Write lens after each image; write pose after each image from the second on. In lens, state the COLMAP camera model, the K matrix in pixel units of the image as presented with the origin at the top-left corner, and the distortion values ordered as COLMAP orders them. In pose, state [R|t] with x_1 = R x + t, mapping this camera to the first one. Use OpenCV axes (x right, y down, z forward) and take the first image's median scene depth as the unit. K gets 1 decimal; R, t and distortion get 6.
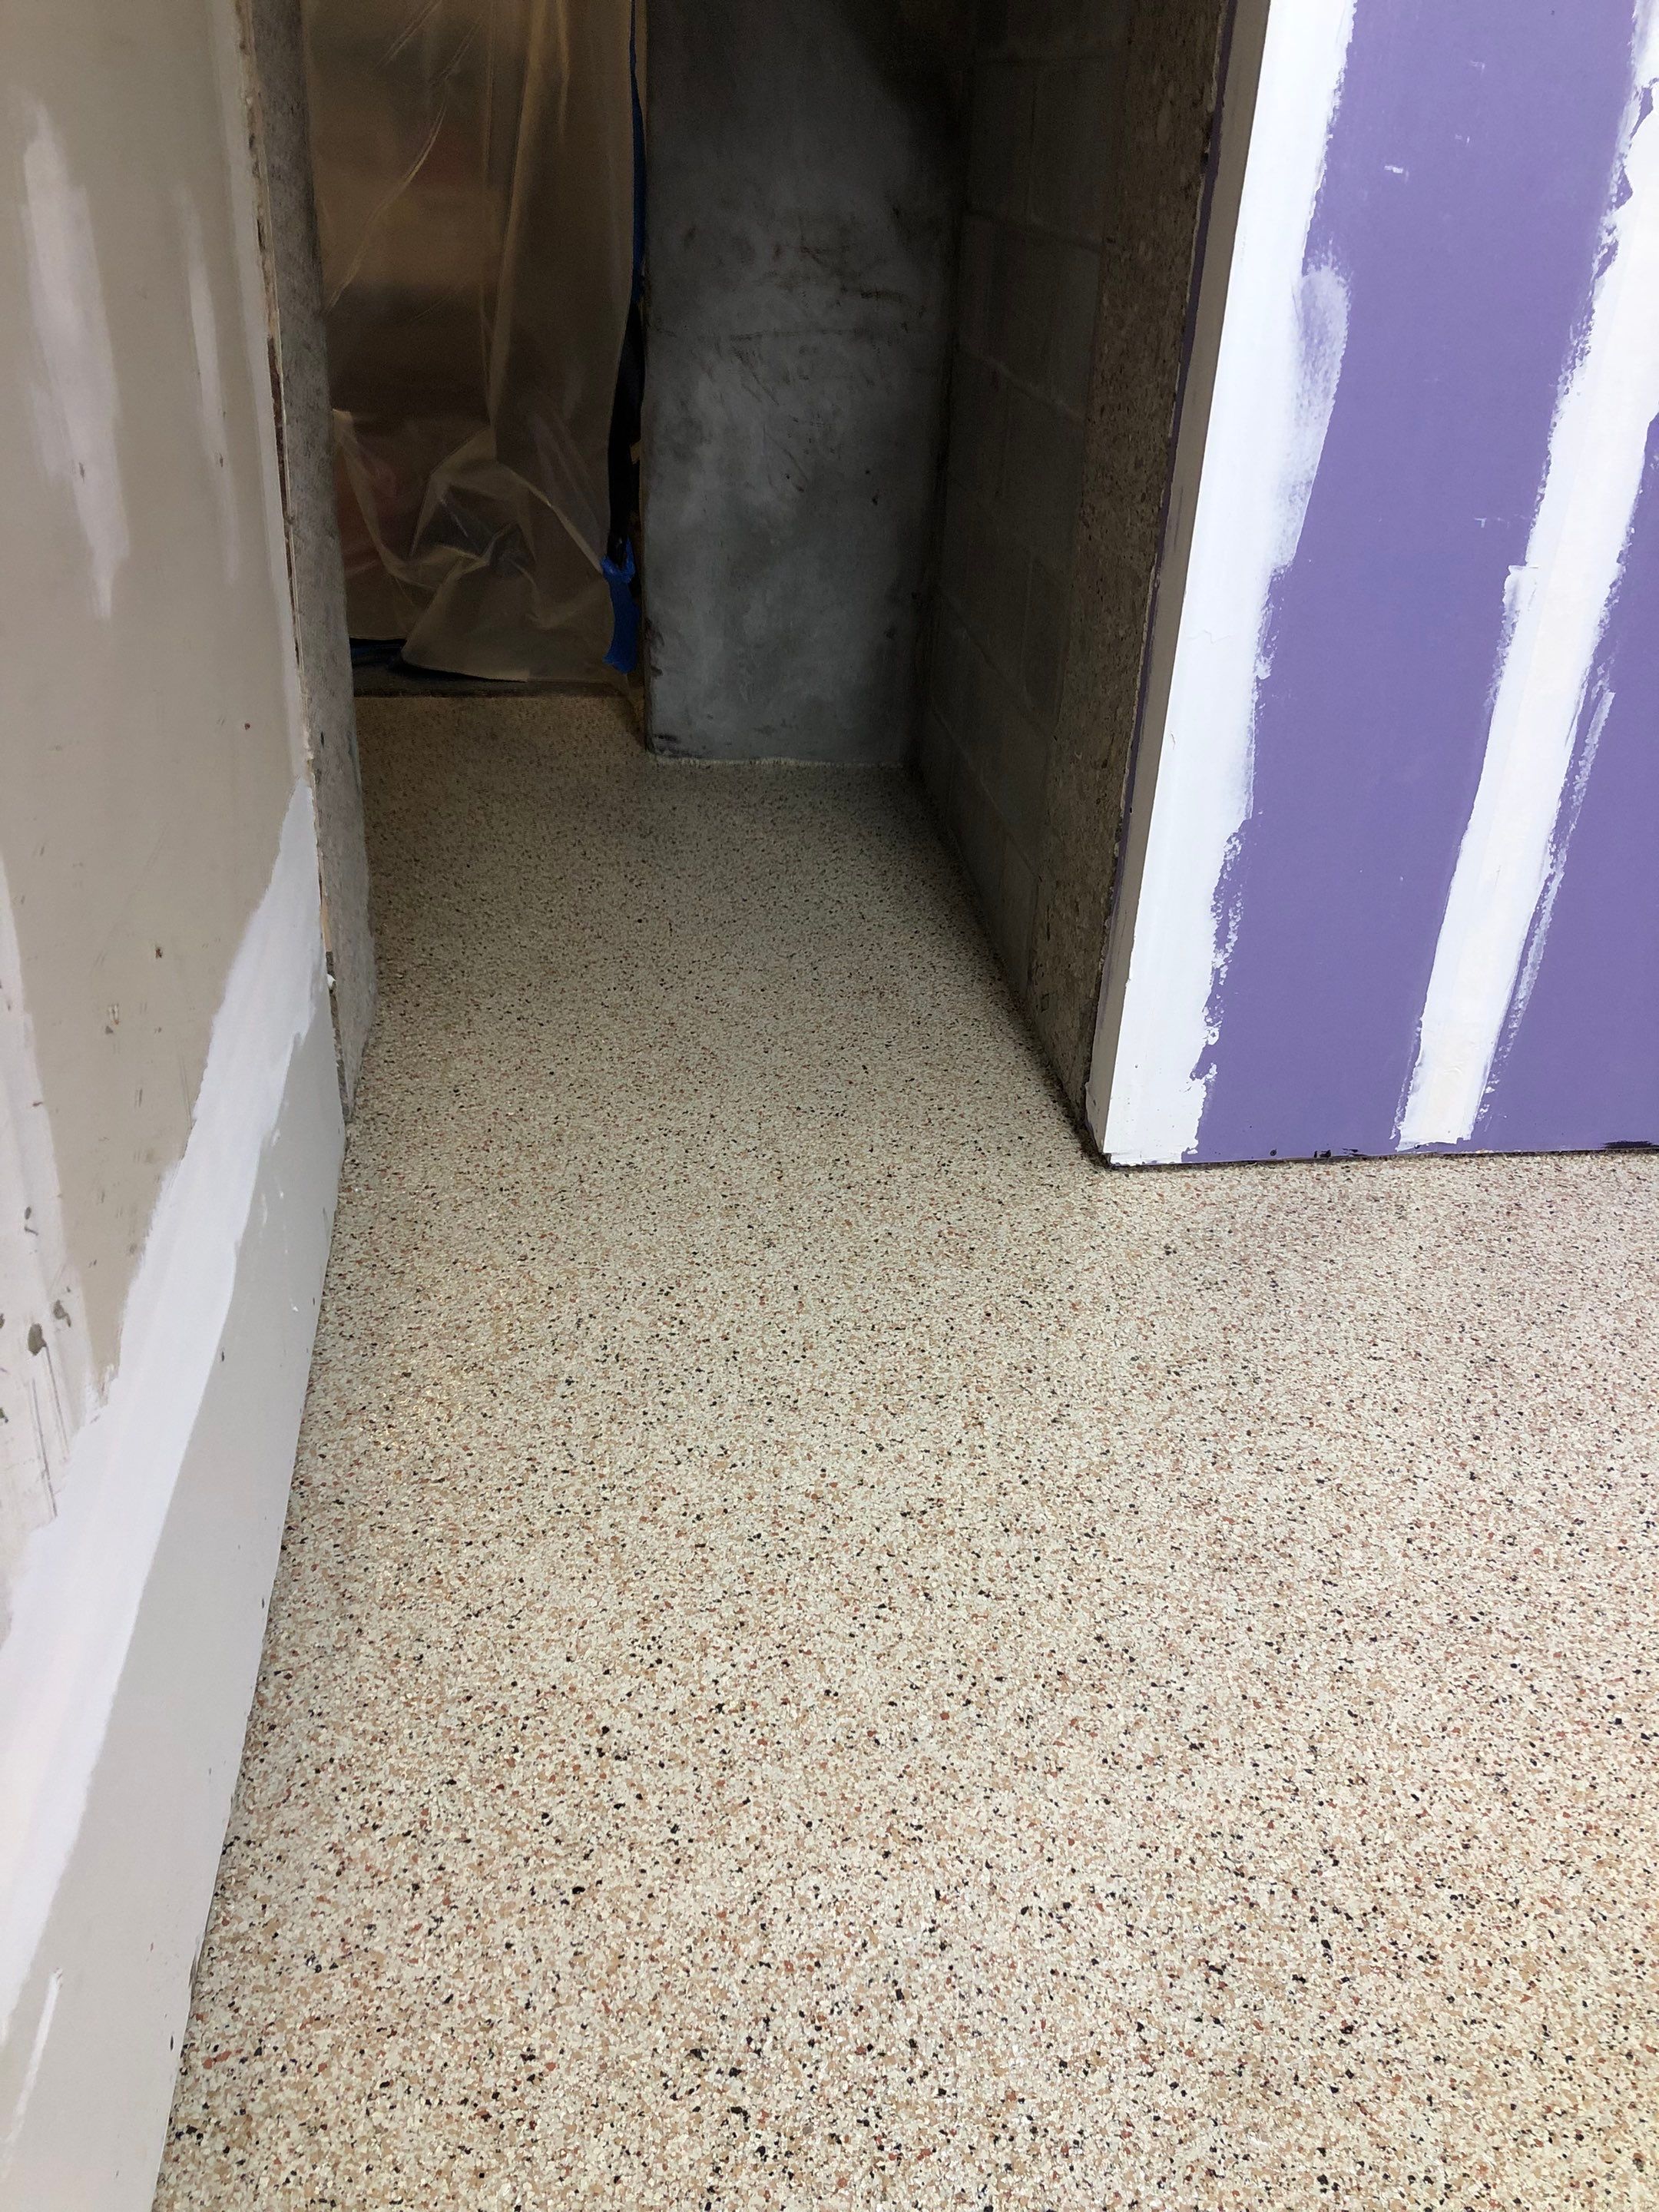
lens RADIAL K [[1762.8, 0, 844.7], [0, 1762.8, 1084.7], [0, 0, 1]] dist [0.012144, -0.010702]
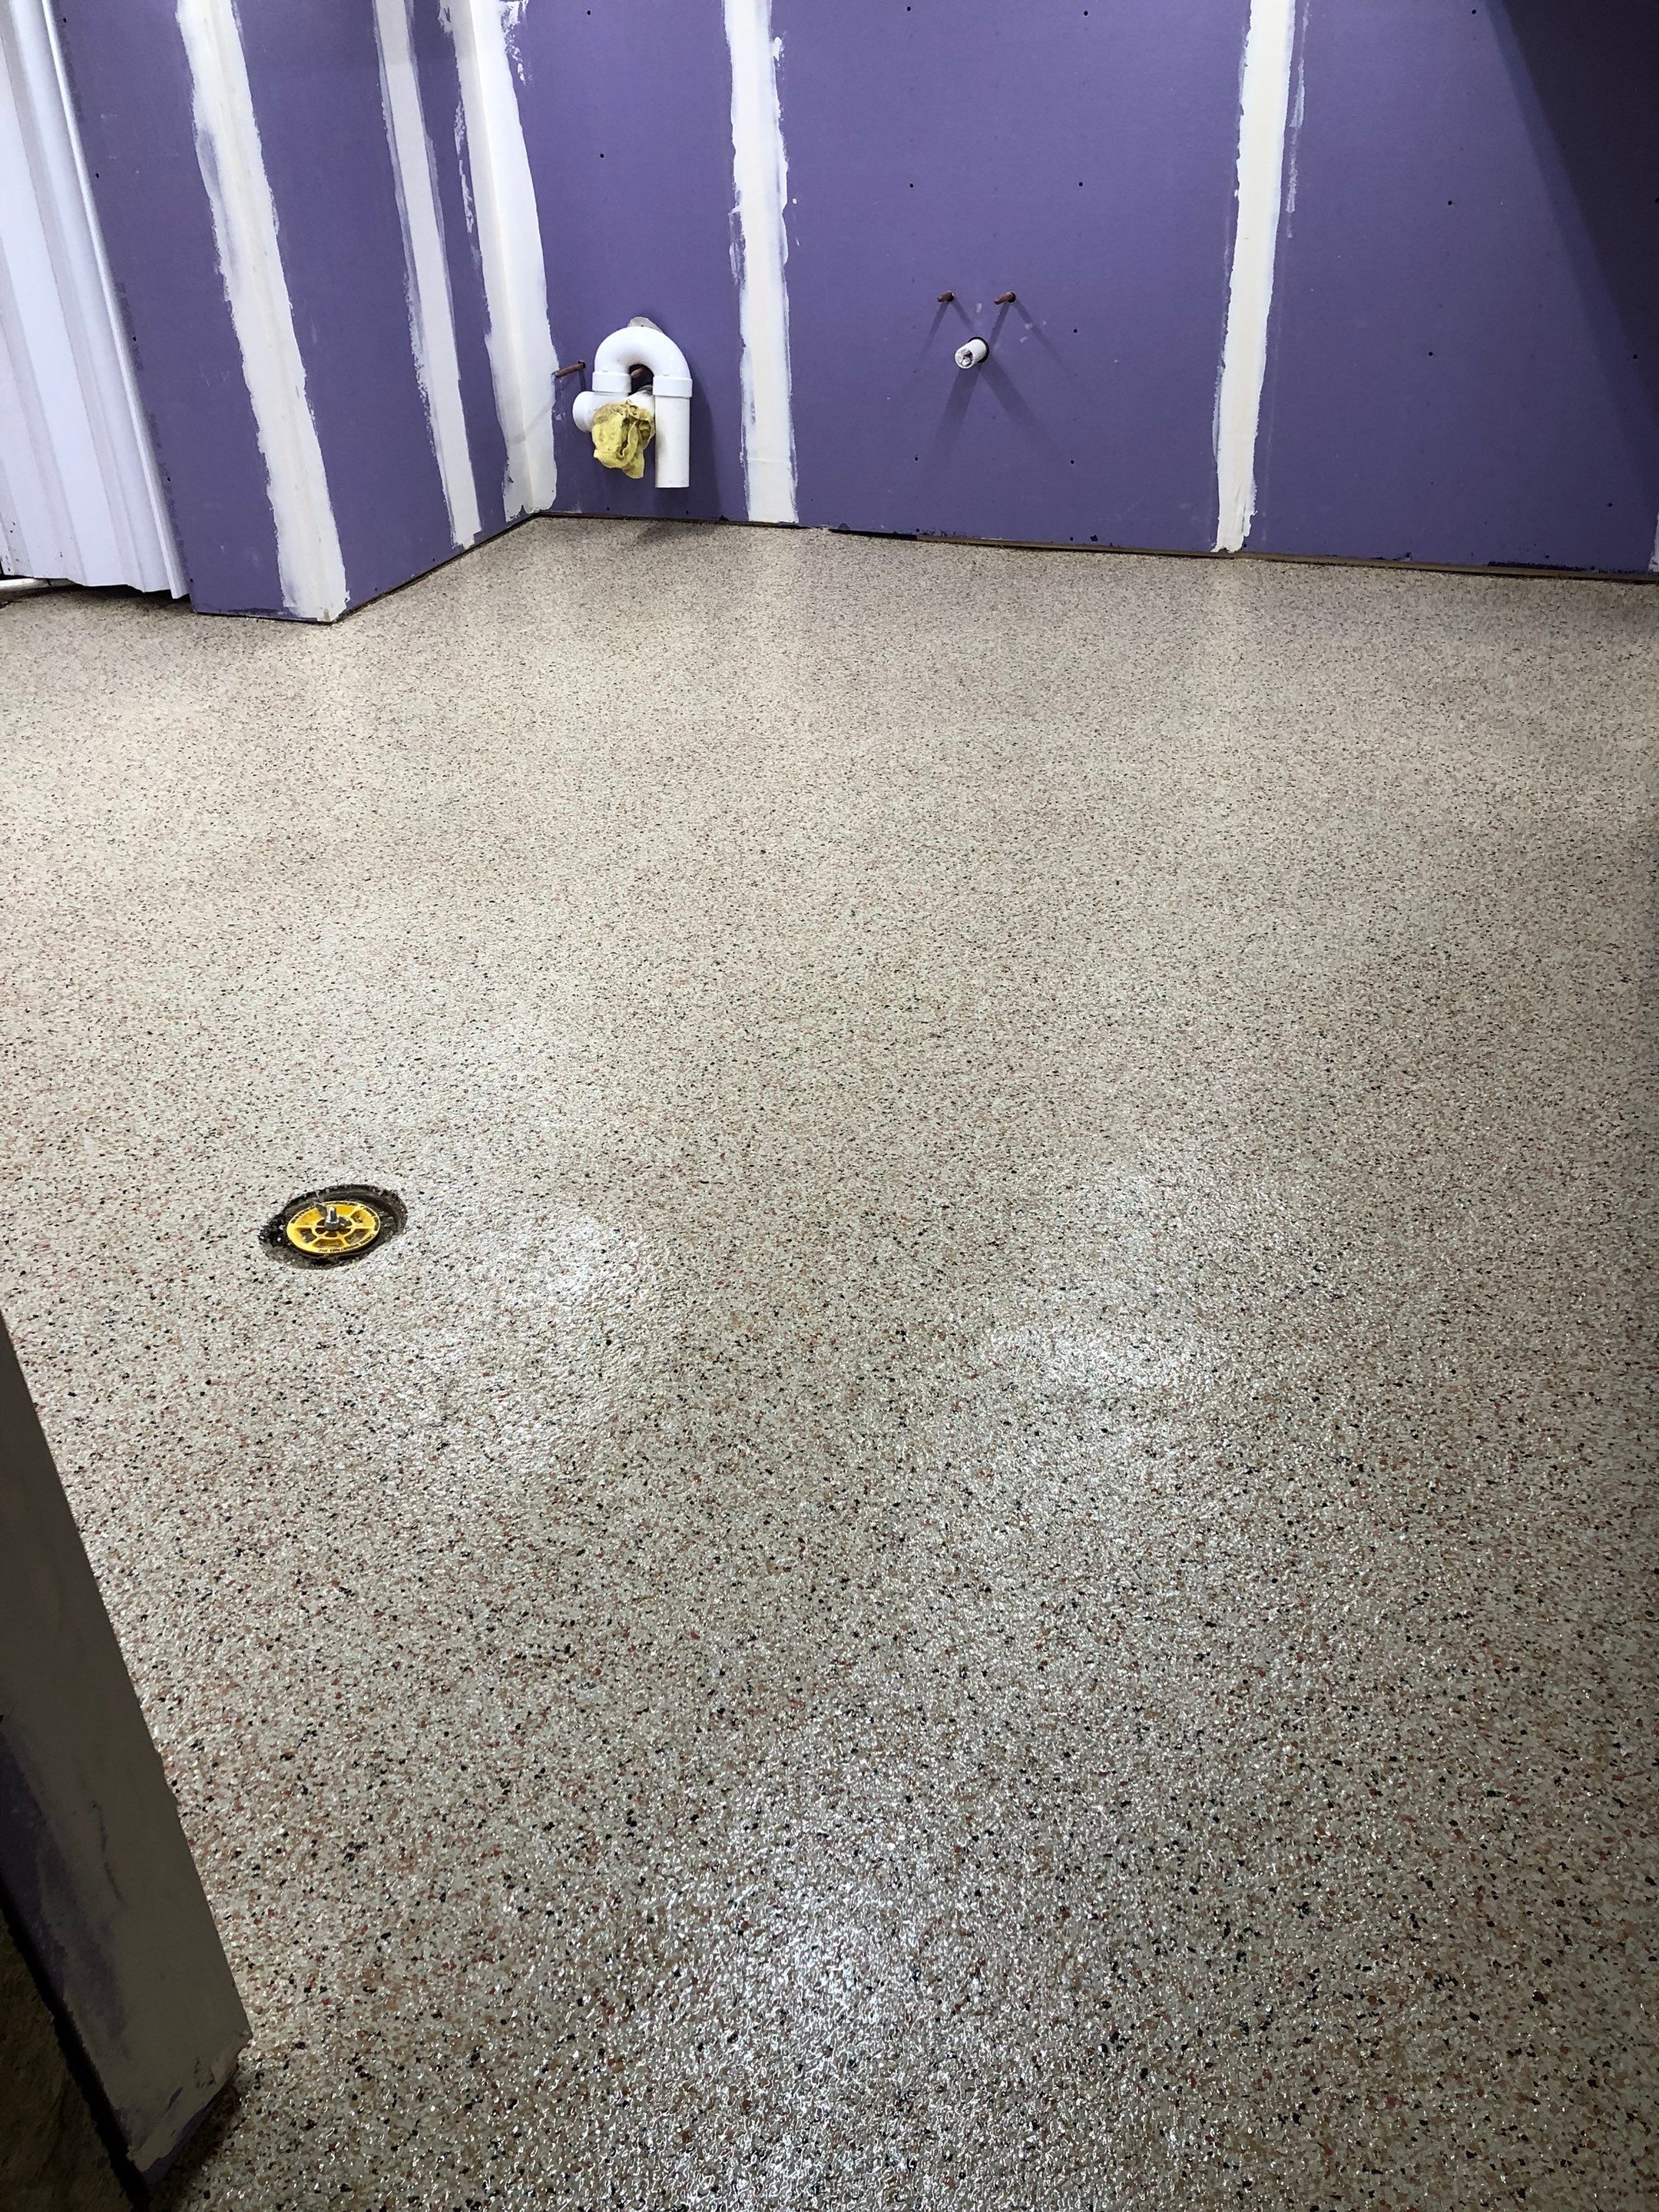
lens RADIAL K [[1762.8, 0, 844.7], [0, 1762.8, 1084.7], [0, 0, 1]] dist [0.012144, -0.010702]
pose [[-0.869714, -0.269523, 0.413468, -0.248753], [0.245166, 0.491153, 0.835860, -0.800611], [-0.428359, 0.828327, -0.361084, 1.315477]]
